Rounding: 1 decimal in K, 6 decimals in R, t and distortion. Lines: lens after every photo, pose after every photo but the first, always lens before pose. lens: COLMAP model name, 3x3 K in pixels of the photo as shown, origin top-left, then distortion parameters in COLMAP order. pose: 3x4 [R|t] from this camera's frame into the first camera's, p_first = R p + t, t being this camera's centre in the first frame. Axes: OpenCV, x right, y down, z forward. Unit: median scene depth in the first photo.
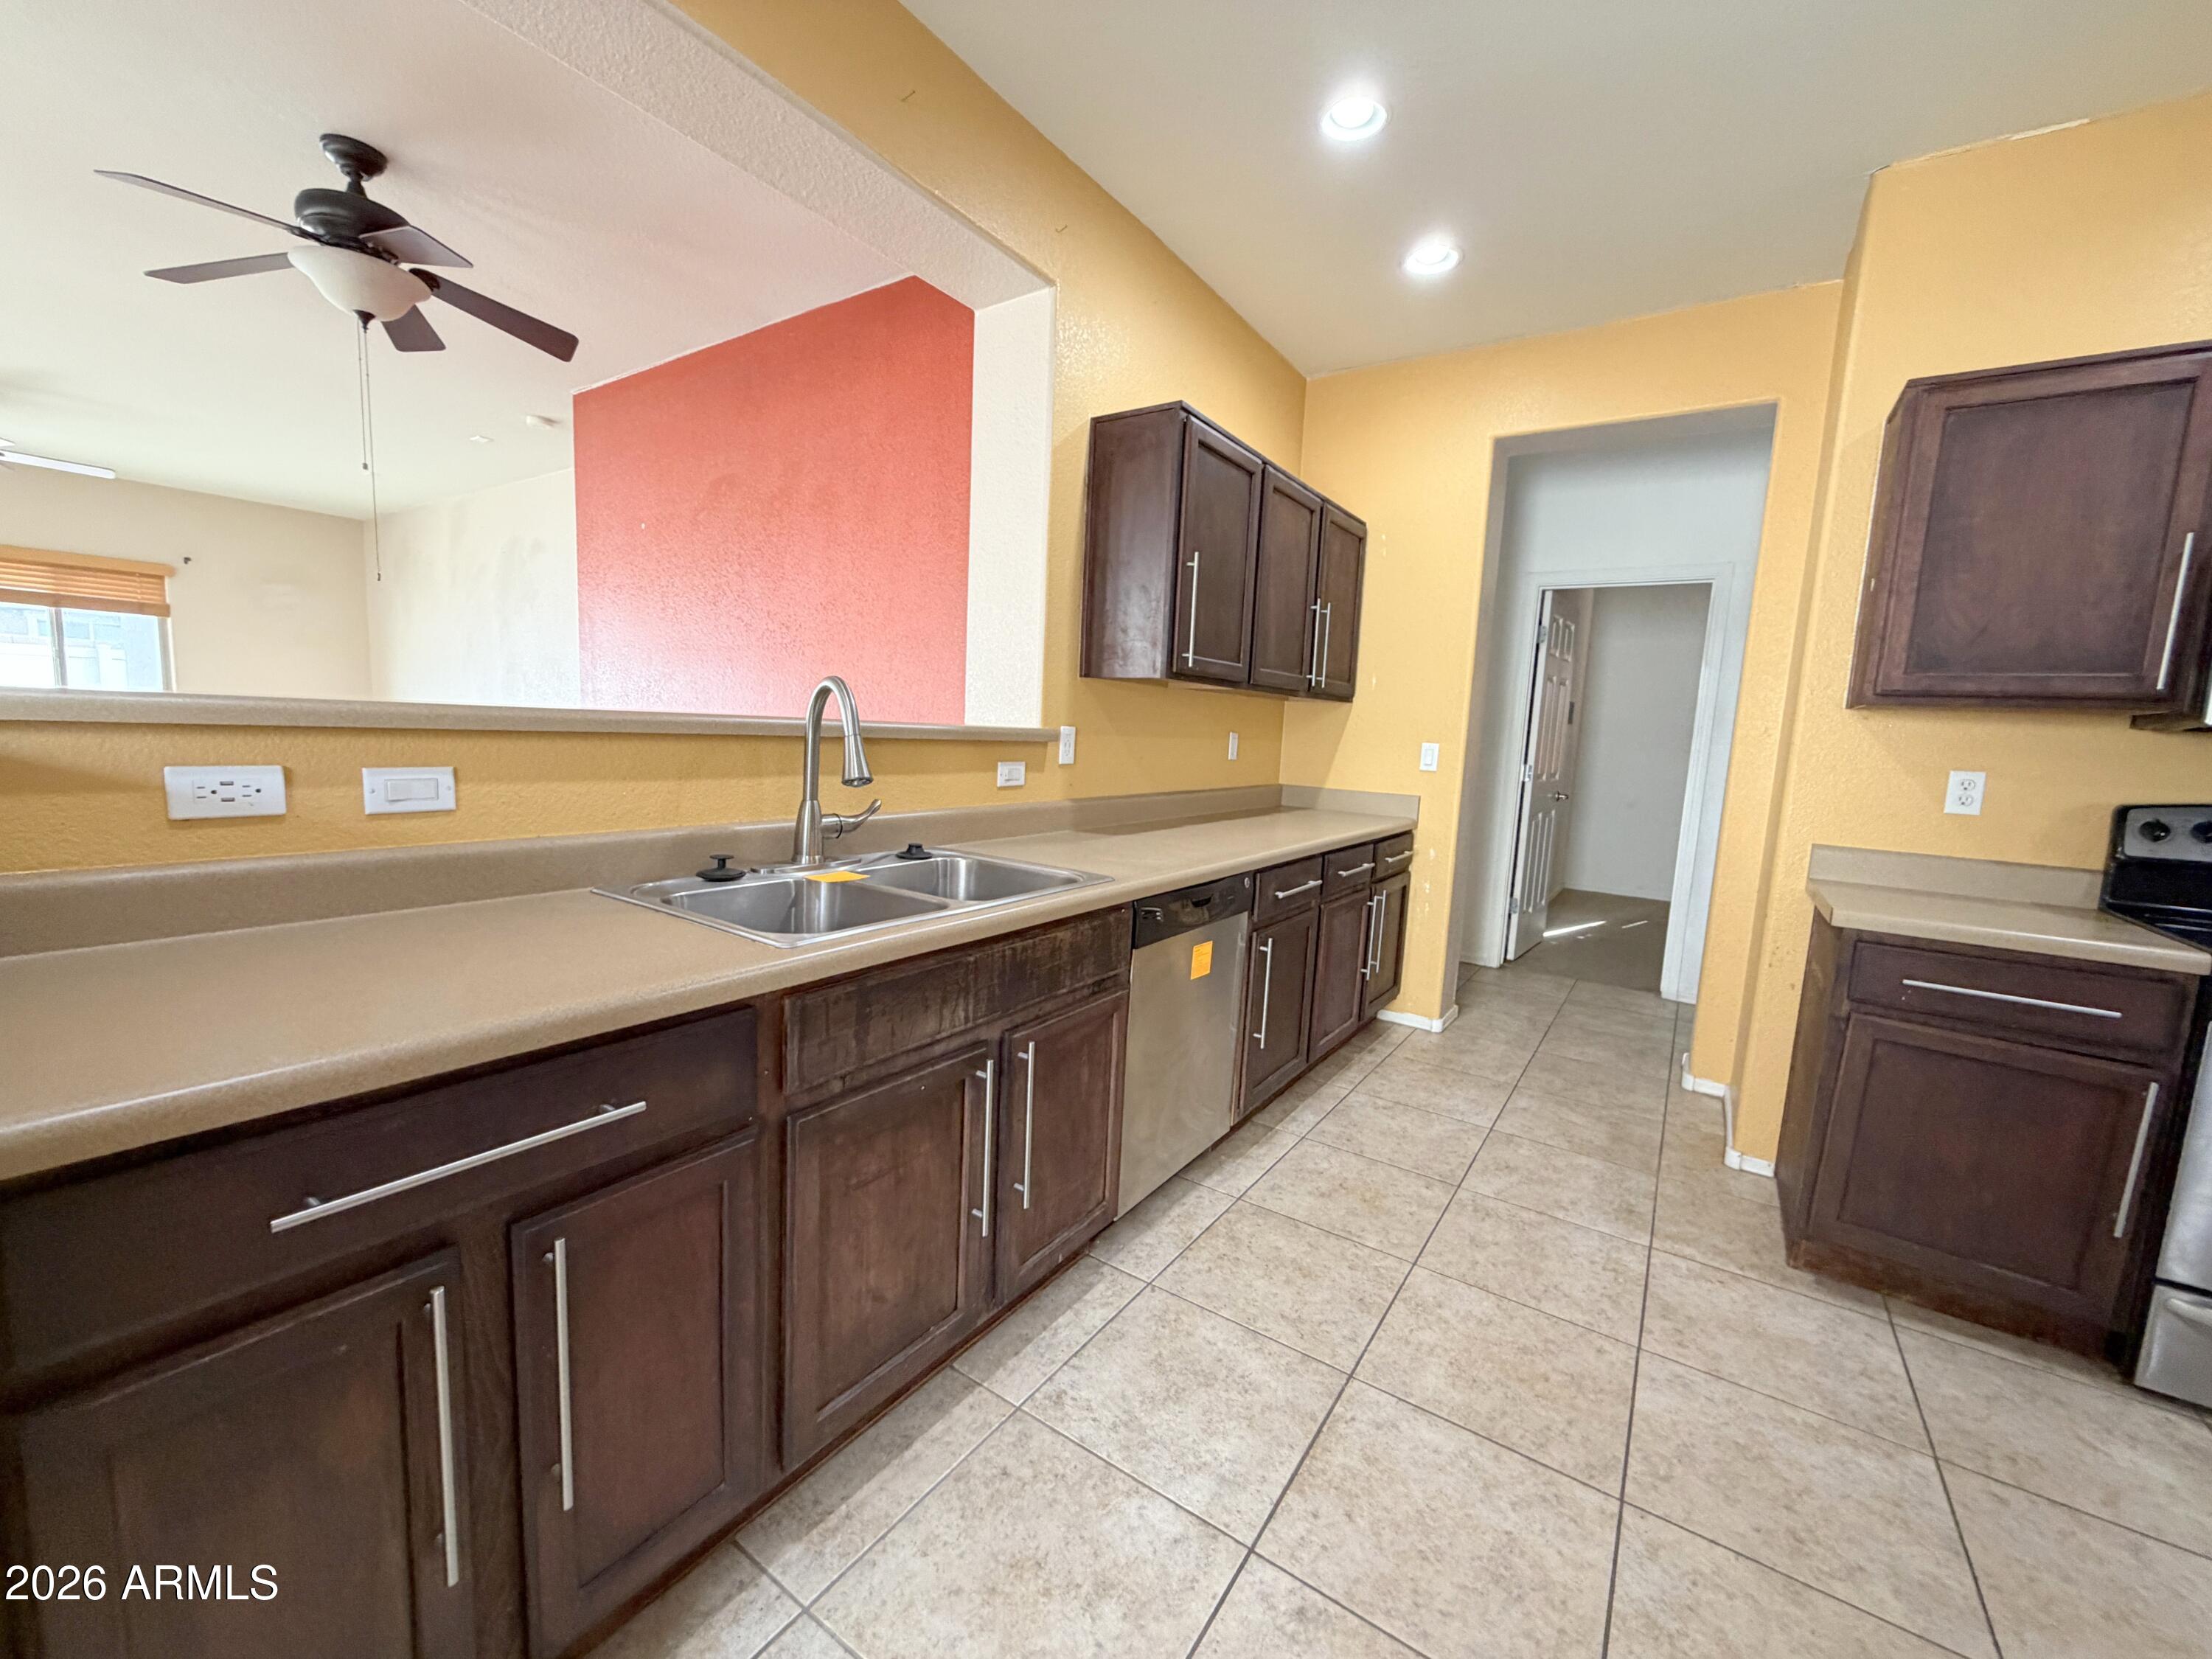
lens RADIAL K [[884.7, 0, 1103.3], [0, 884.7, 830.5], [0, 0, 1]] dist [-0.000864, 0.000342]
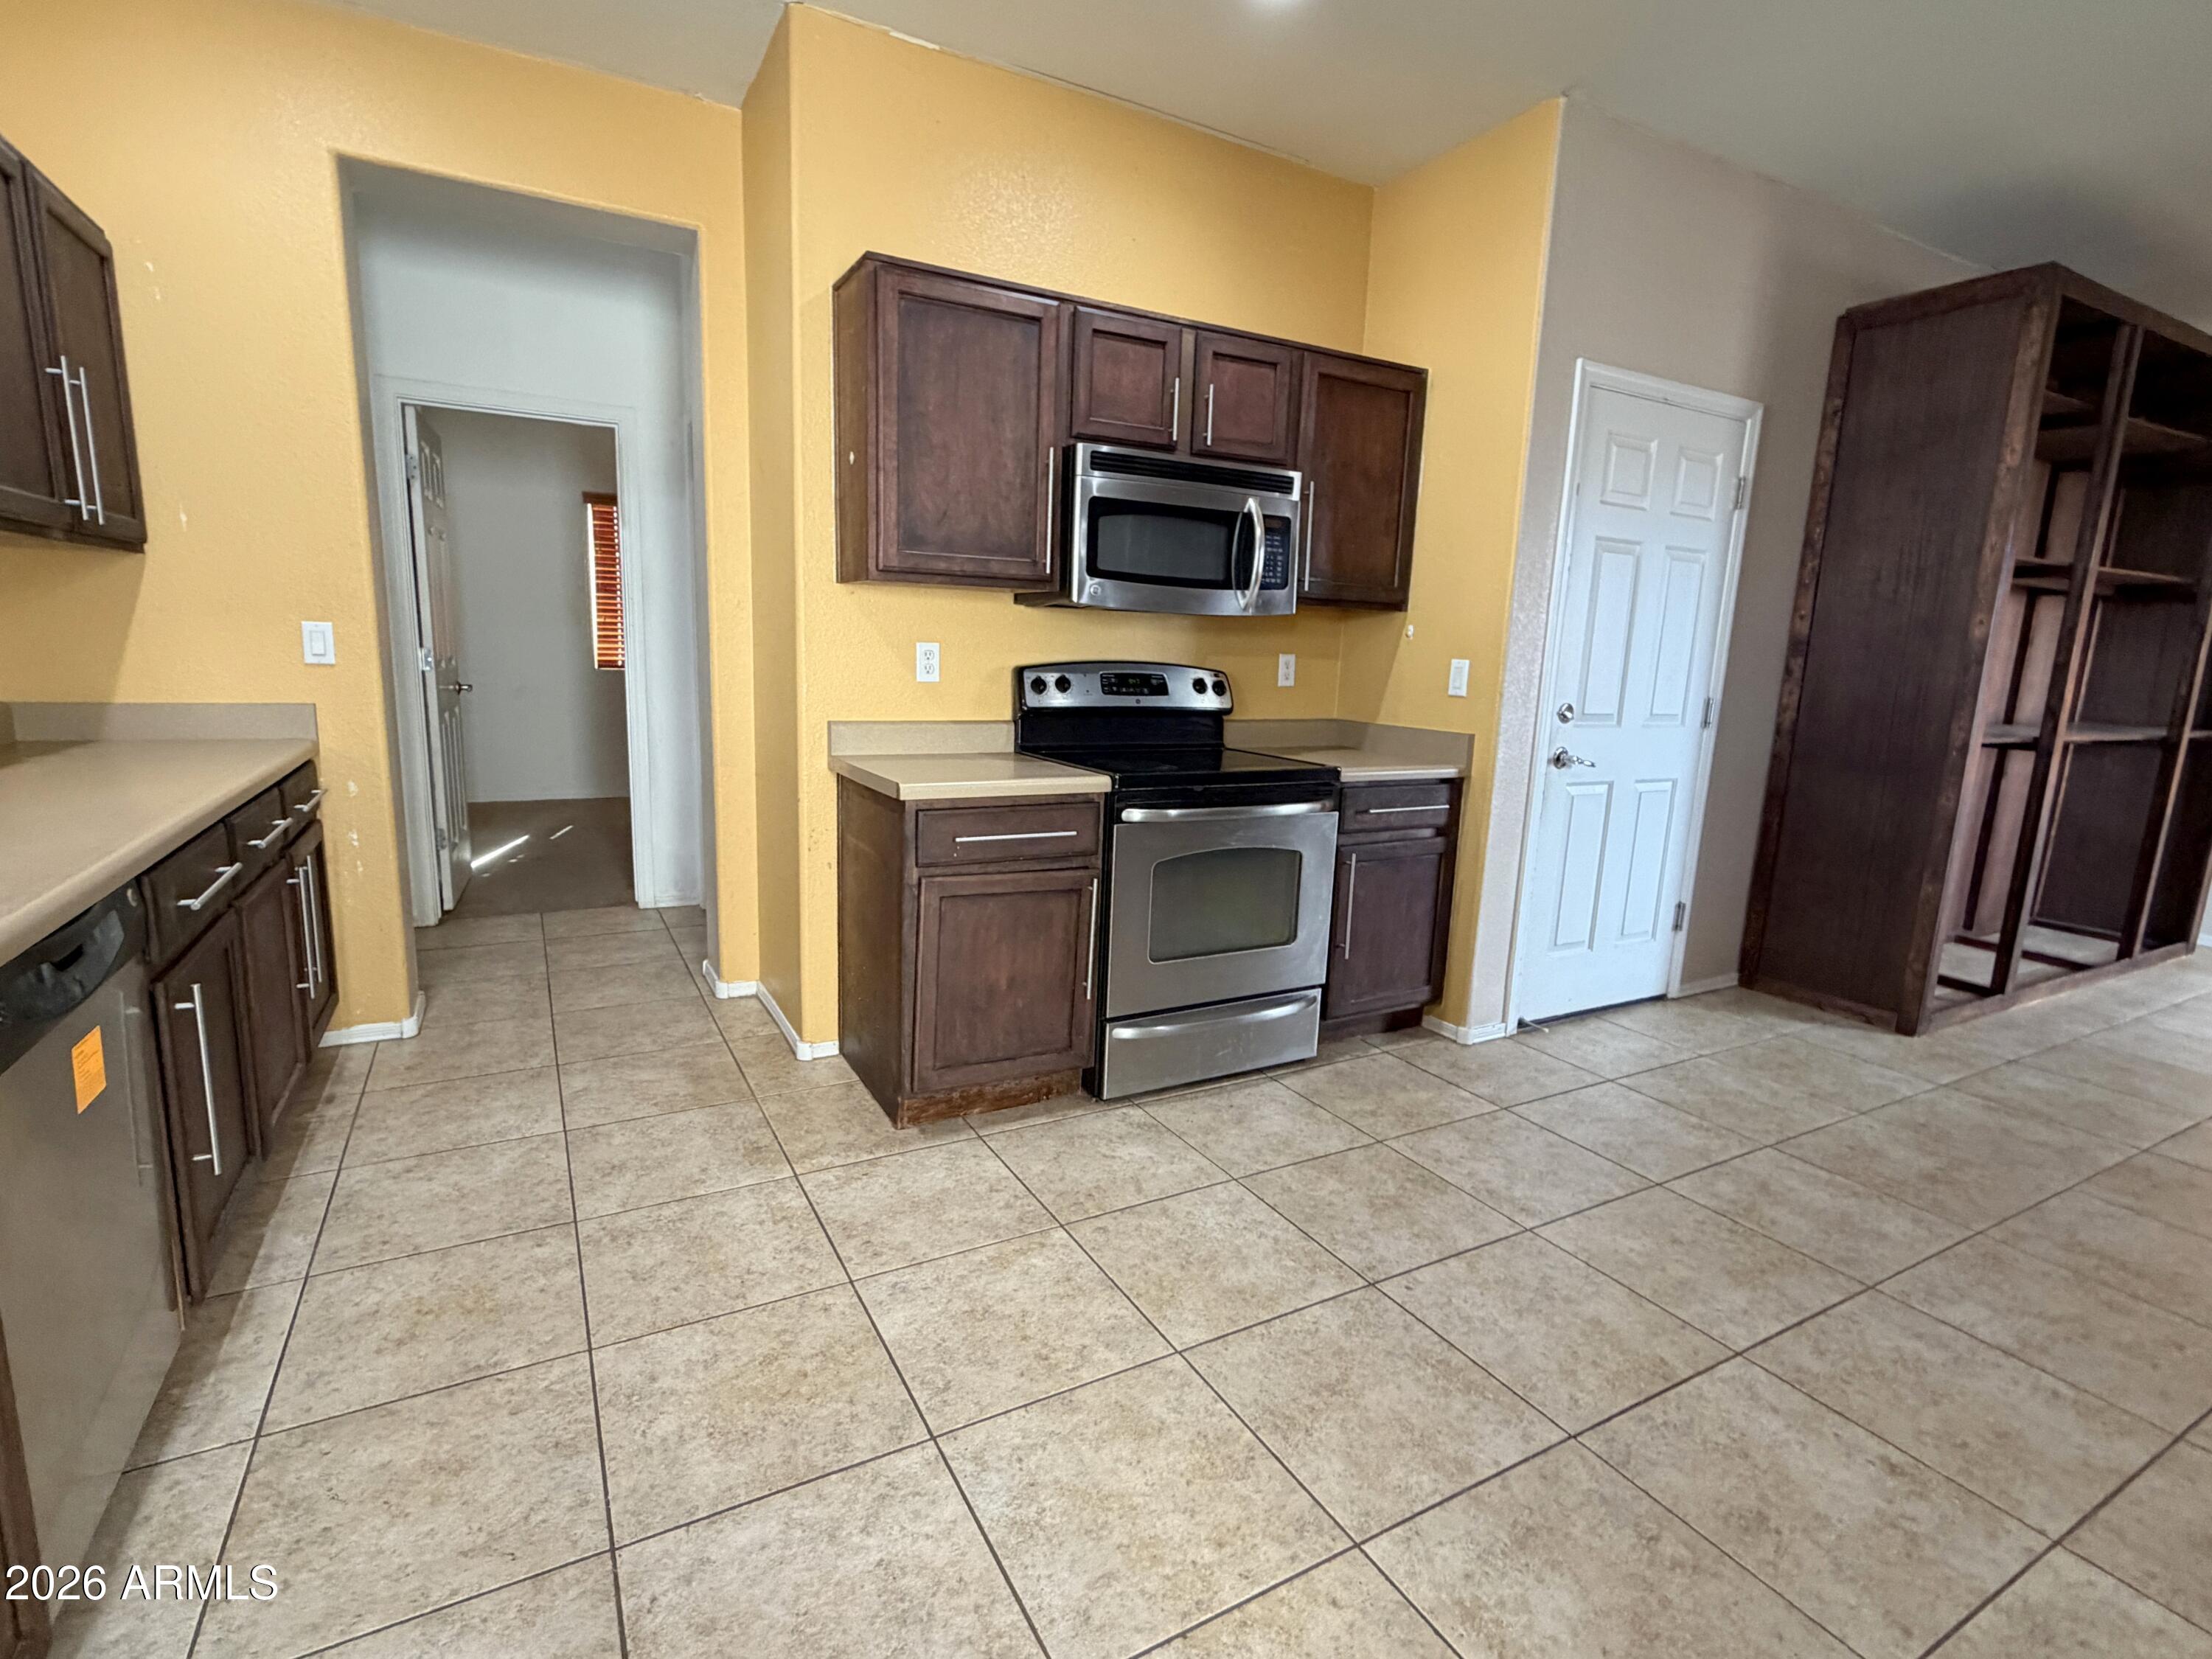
lens RADIAL K [[1051.9, 0, 1098.7], [0, 1051.9, 828.9], [0, 0, 1]] dist [0.000064, 0.000496]
pose [[0.453392, -0.186627, 0.871554, -0.132170], [0.094549, 0.982387, 0.161175, -0.032266], [-0.886282, 0.009329, 0.463051, 0.217529]]
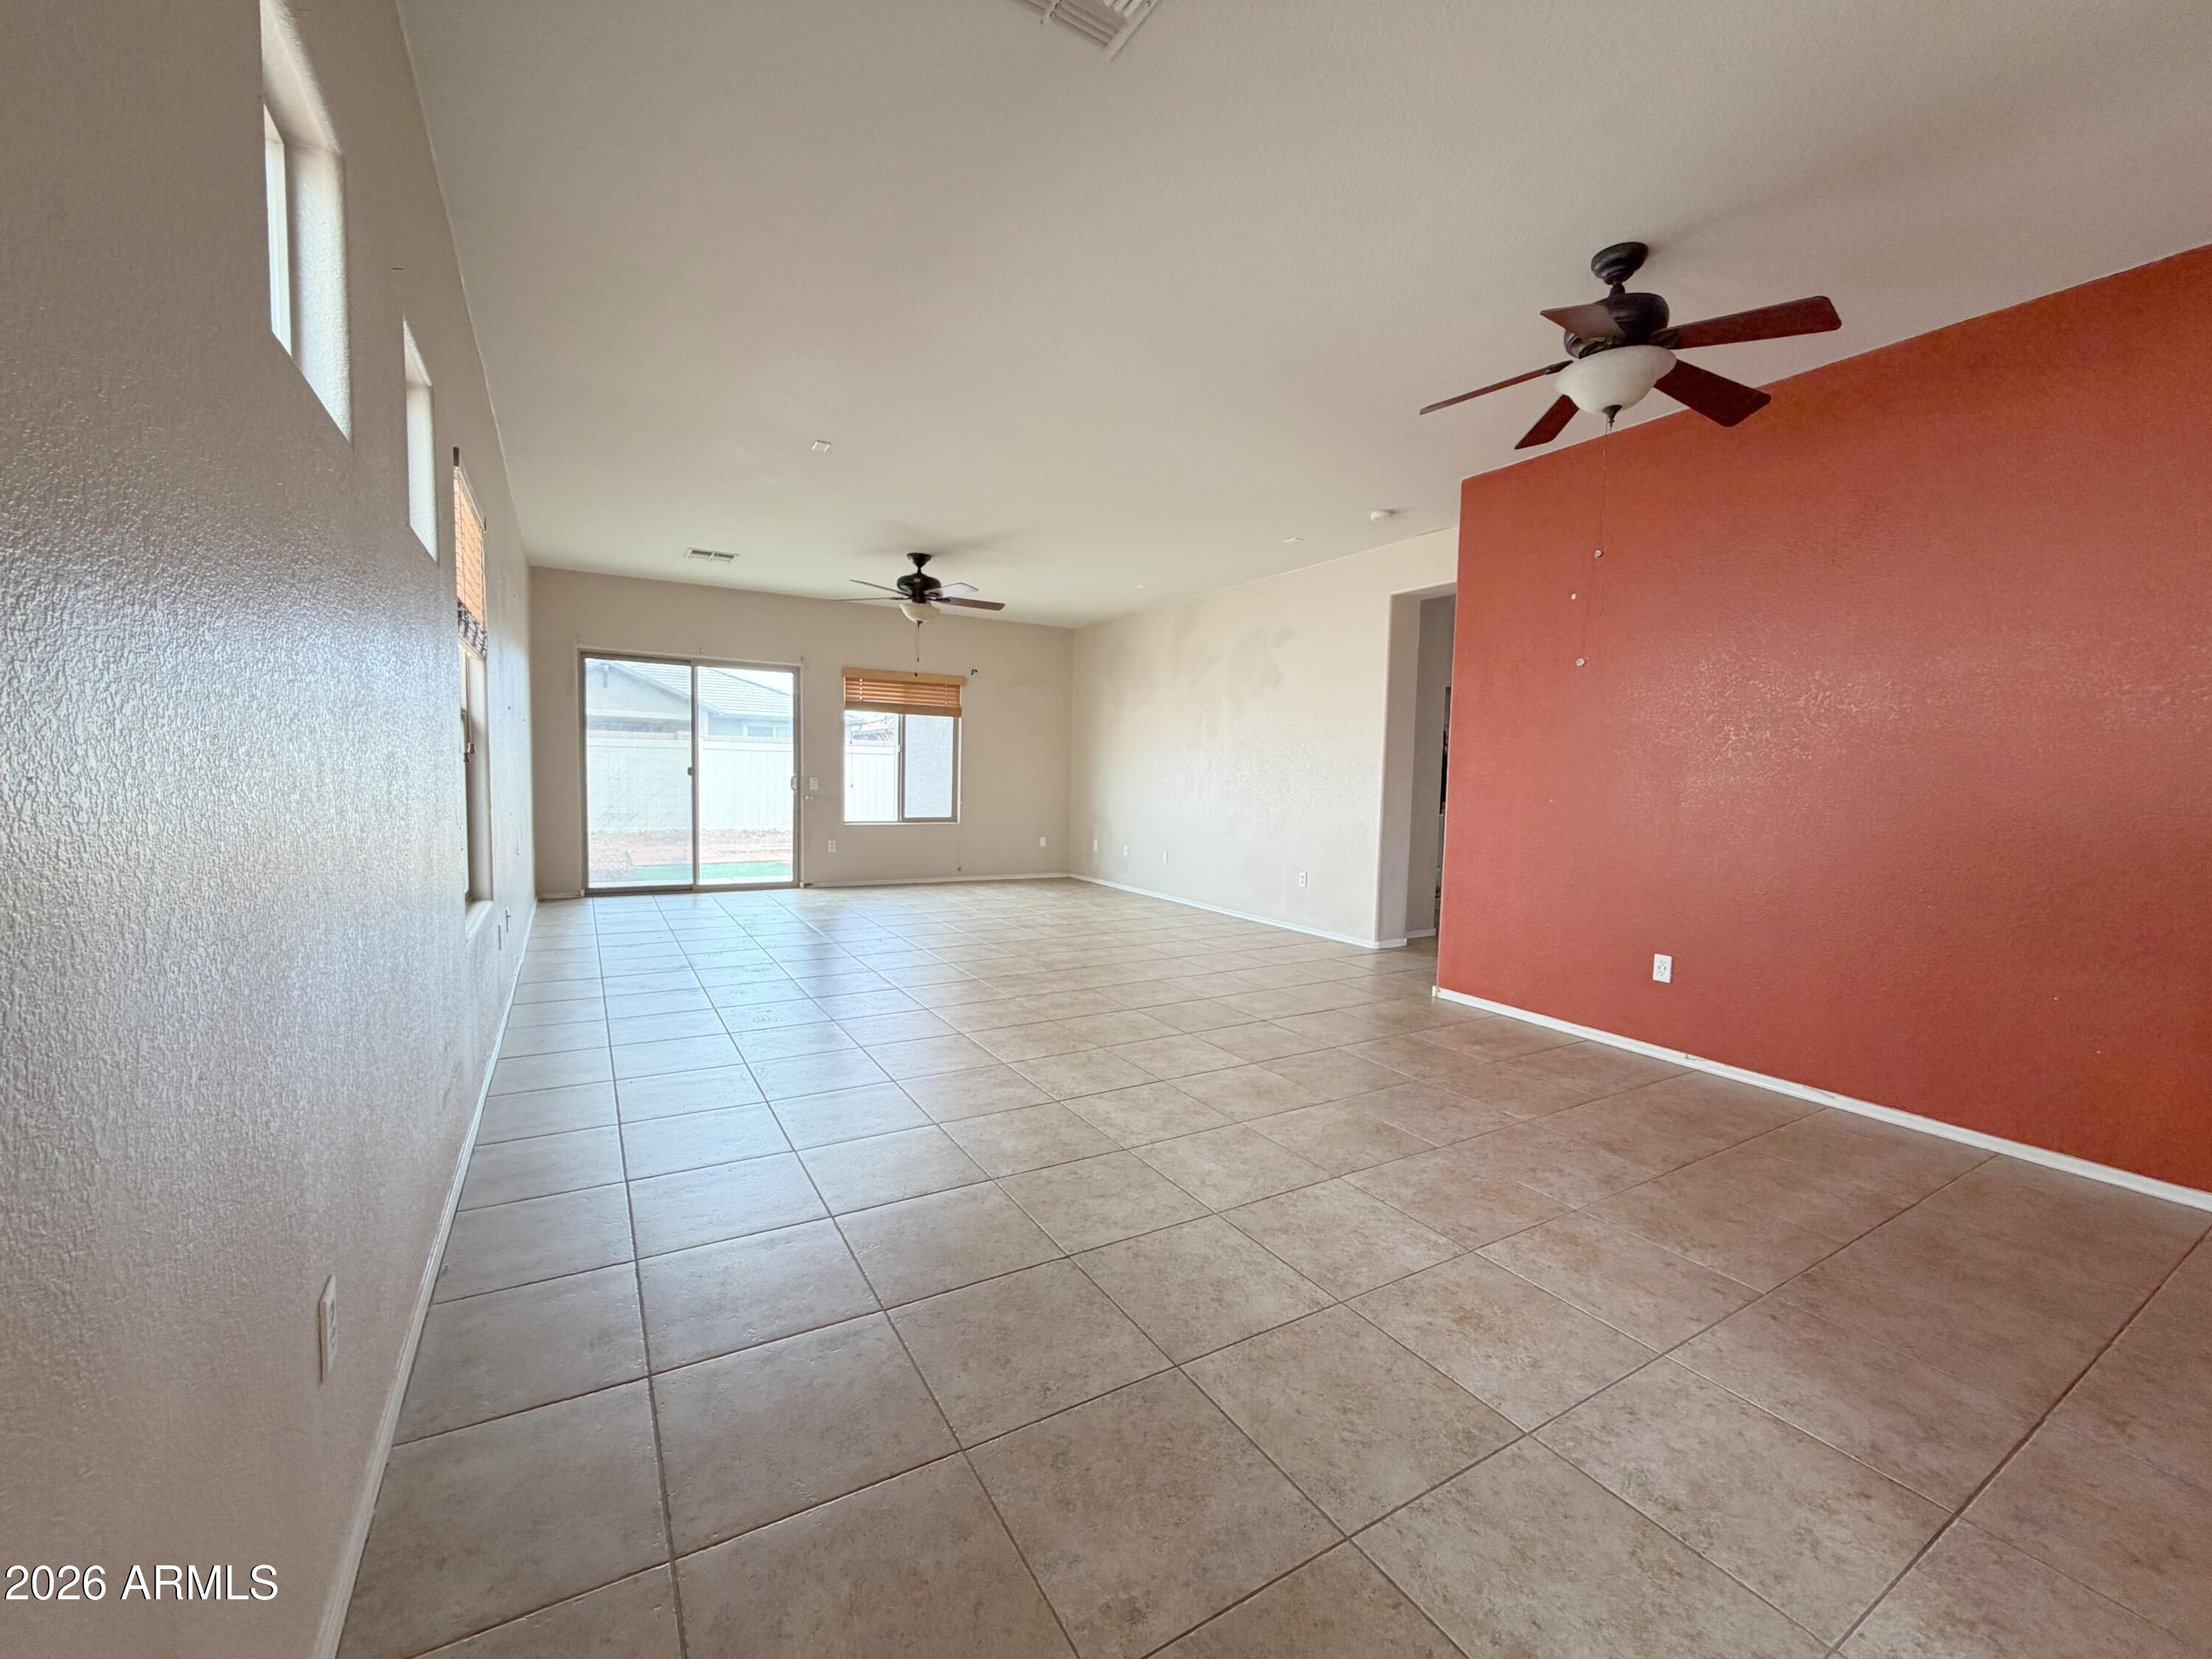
lens RADIAL K [[884.7, 0, 1100.8], [0, 884.7, 832.1], [0, 0, 1]] dist [-0.000864, 0.000342]
pose [[0.905091, 0.003619, -0.425203, -1.138856], [-0.030978, 0.997868, -0.057449, -0.039425], [0.424088, 0.065168, 0.903273, -0.144379]]
